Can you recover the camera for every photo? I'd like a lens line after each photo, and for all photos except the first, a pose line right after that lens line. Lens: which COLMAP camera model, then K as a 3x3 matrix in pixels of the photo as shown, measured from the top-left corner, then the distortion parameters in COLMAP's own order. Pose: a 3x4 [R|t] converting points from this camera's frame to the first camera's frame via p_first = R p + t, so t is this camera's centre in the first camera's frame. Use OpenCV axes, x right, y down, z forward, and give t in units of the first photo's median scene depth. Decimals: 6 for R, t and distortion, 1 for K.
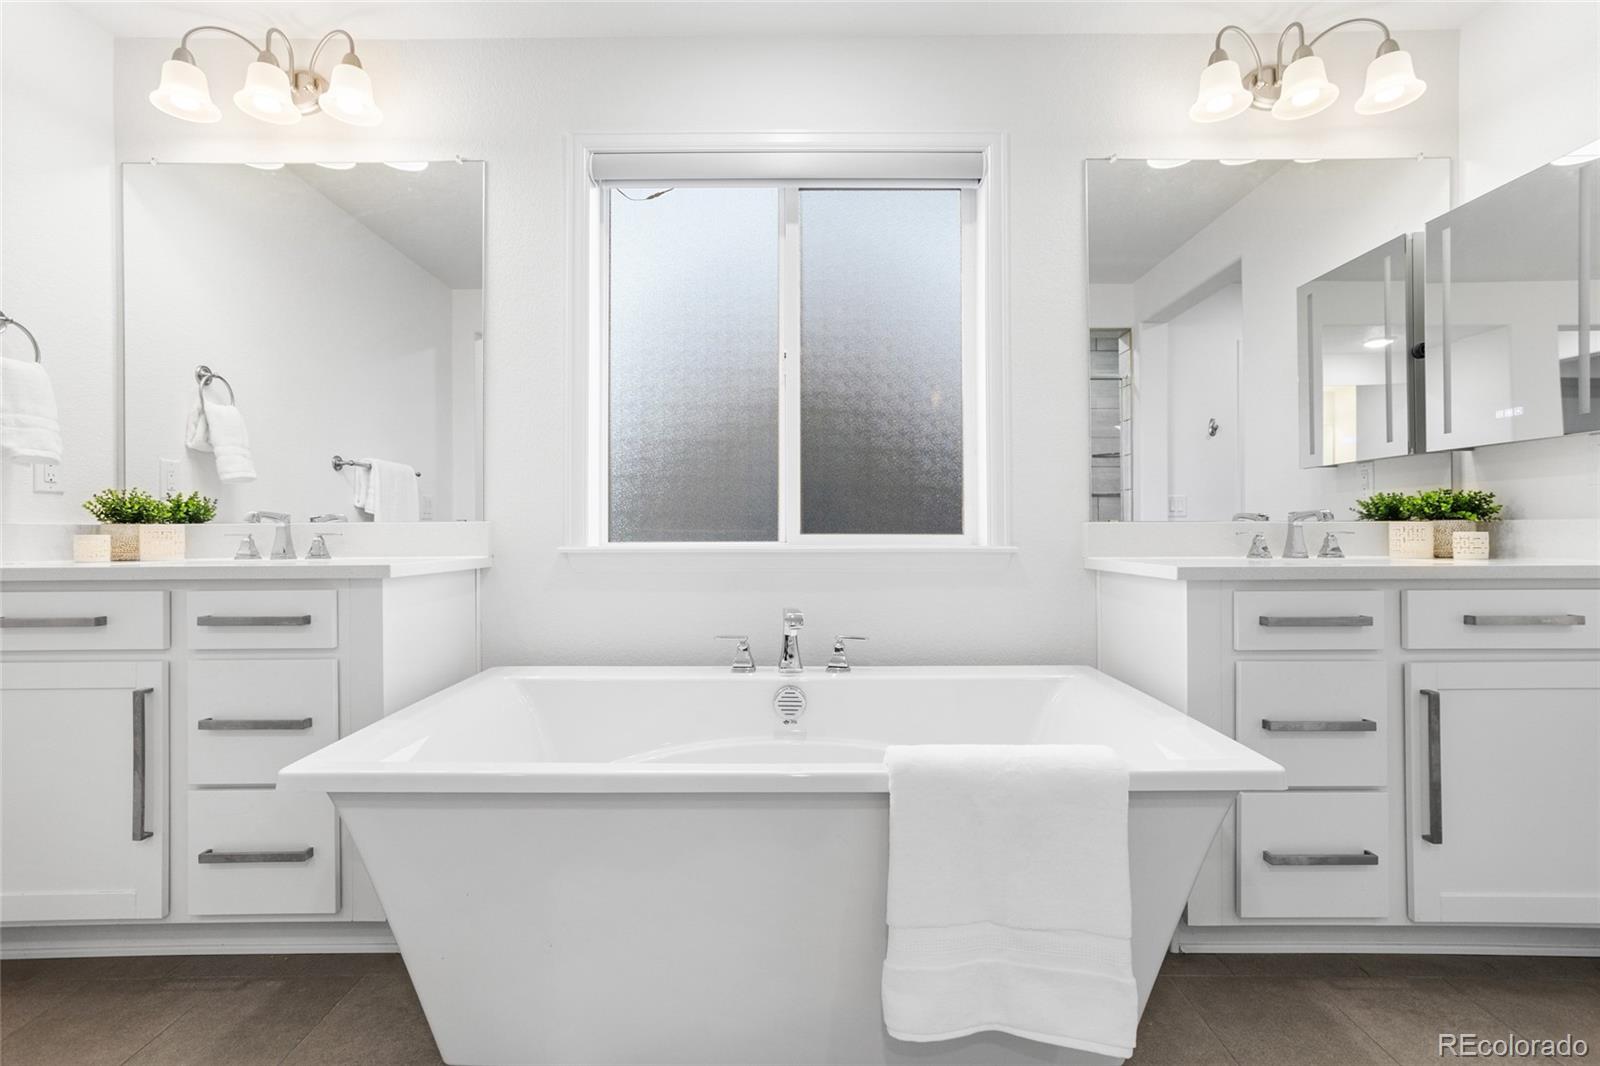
lens RADIAL K [[779.5, 0, 800.0], [0, 779.5, 533.0], [0, 0, 1]] dist [-0.045047, 0.029650]
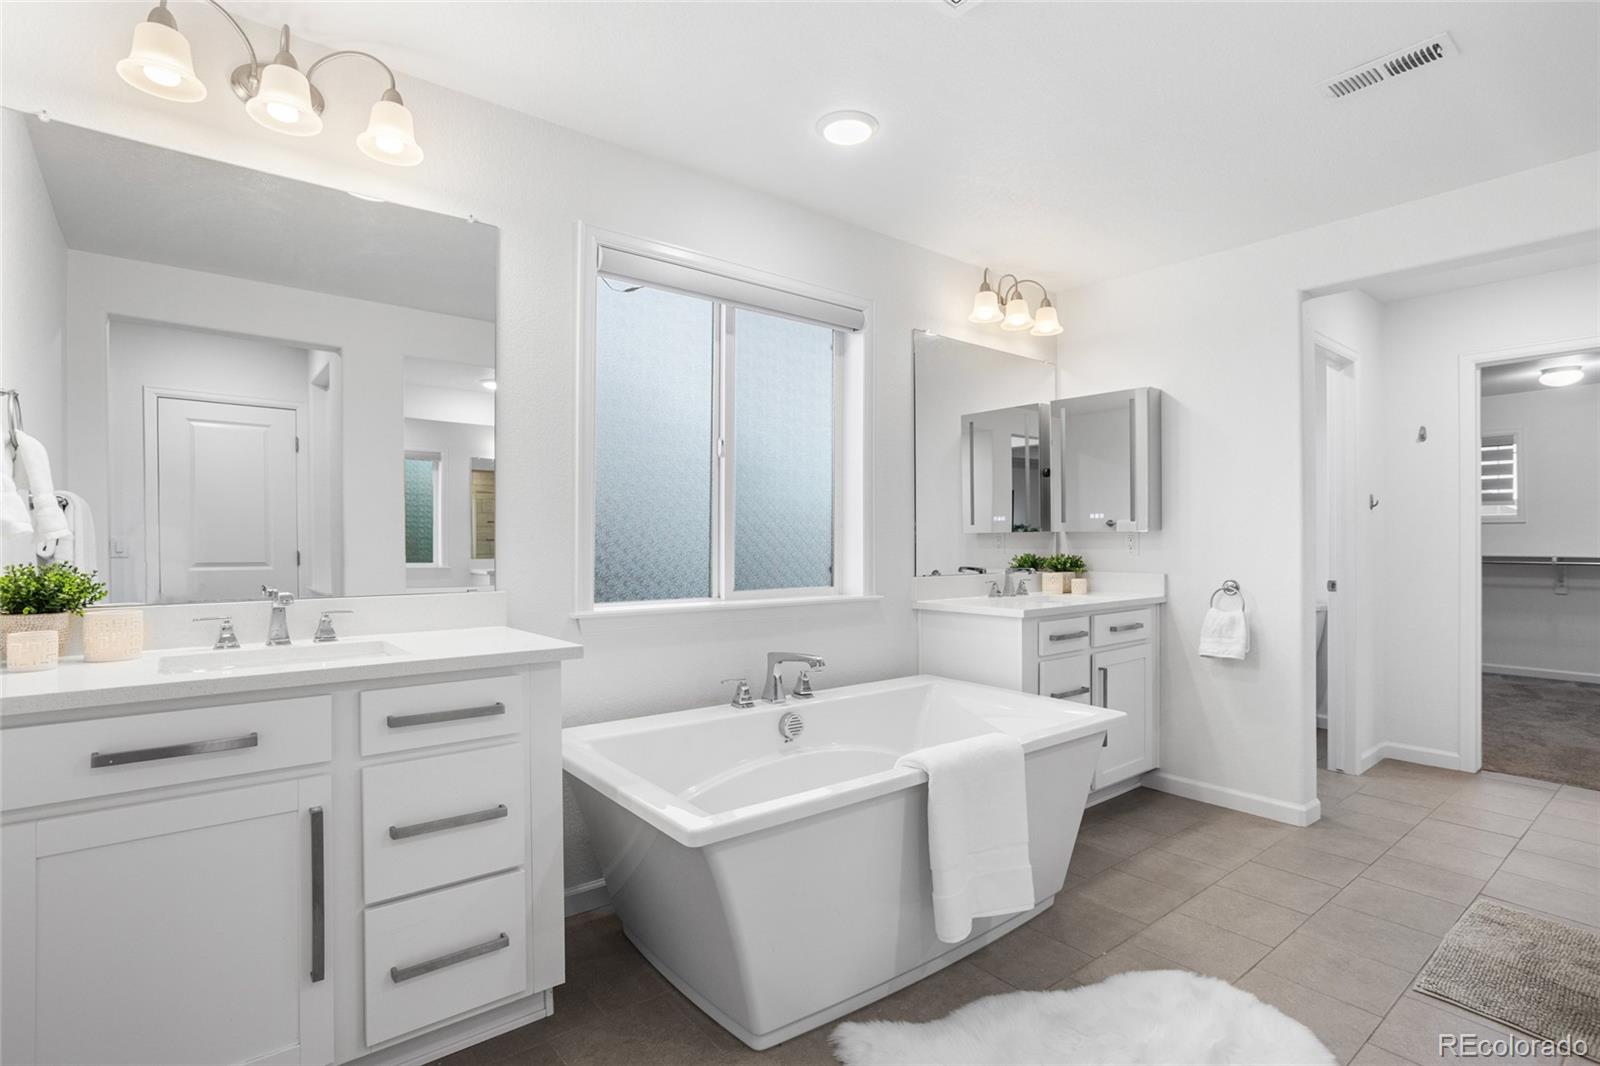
lens RADIAL K [[791.8, 0, 801.8], [0, 791.8, 541.1], [0, 0, 1]] dist [-0.087771, 0.075032]
pose [[0.775813, 0.003953, 0.630950, -0.788019], [-0.000296, 0.999983, -0.005901, -0.077644], [-0.630963, 0.004391, 0.775801, -0.027177]]
